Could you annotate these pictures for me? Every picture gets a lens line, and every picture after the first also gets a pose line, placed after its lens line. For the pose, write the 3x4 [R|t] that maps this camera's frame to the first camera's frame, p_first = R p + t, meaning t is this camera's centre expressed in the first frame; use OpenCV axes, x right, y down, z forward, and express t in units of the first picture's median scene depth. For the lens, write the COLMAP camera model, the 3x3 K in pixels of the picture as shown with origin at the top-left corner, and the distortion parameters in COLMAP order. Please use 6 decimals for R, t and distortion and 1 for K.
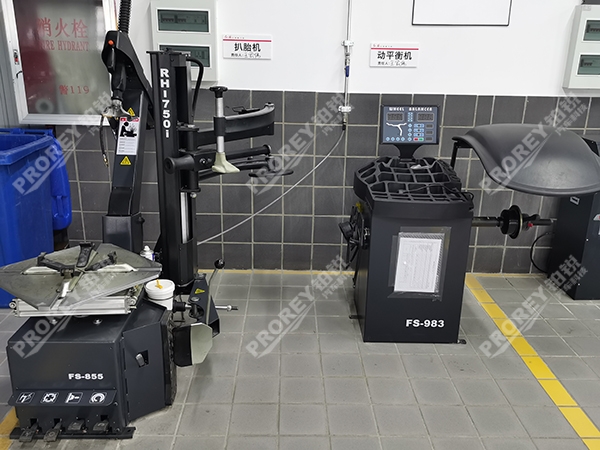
lens RADIAL K [[552.1, 0, 304.0], [0, 552.1, 230.5], [0, 0, 1]] dist [0.032243, 0.000000]
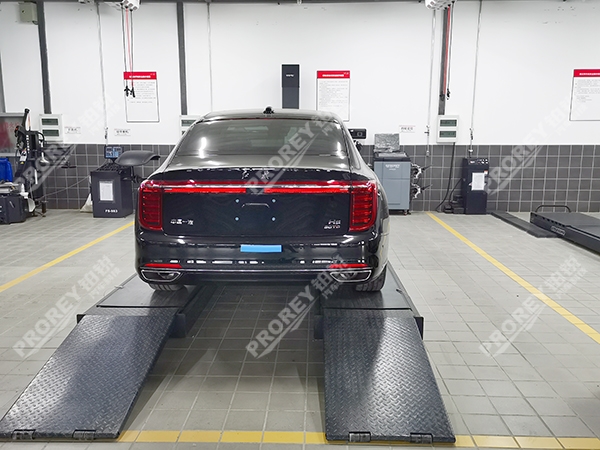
lens RADIAL K [[622.4, 0, 304.7], [0, 622.4, 229.0], [0, 0, 1]] dist [0.046649, 0.000000]
pose [[0.998207, -0.009991, -0.059018, 1.405427], [0.000306, 0.986811, -0.161879, 0.777771], [0.059857, 0.161571, 0.985044, -2.263004]]
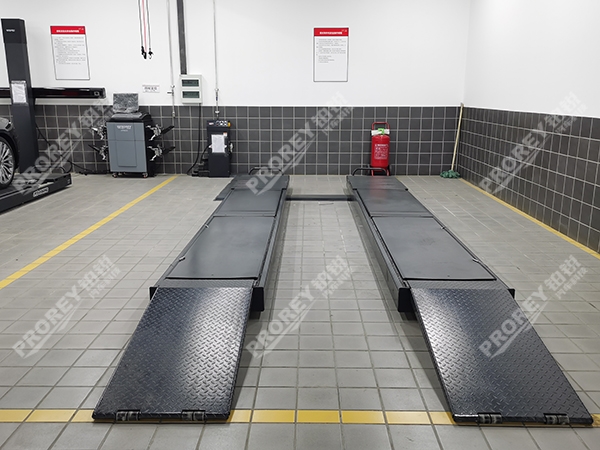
lens RADIAL K [[622.4, 0, 299.3], [0, 622.4, 243.3], [0, 0, 1]] dist [0.046649, 0.000000]
pose [[0.999147, -0.008653, -0.040383, 2.716309], [0.005368, 0.996721, -0.080740, 0.778668], [0.040950, 0.080454, 0.995917, -2.174436]]
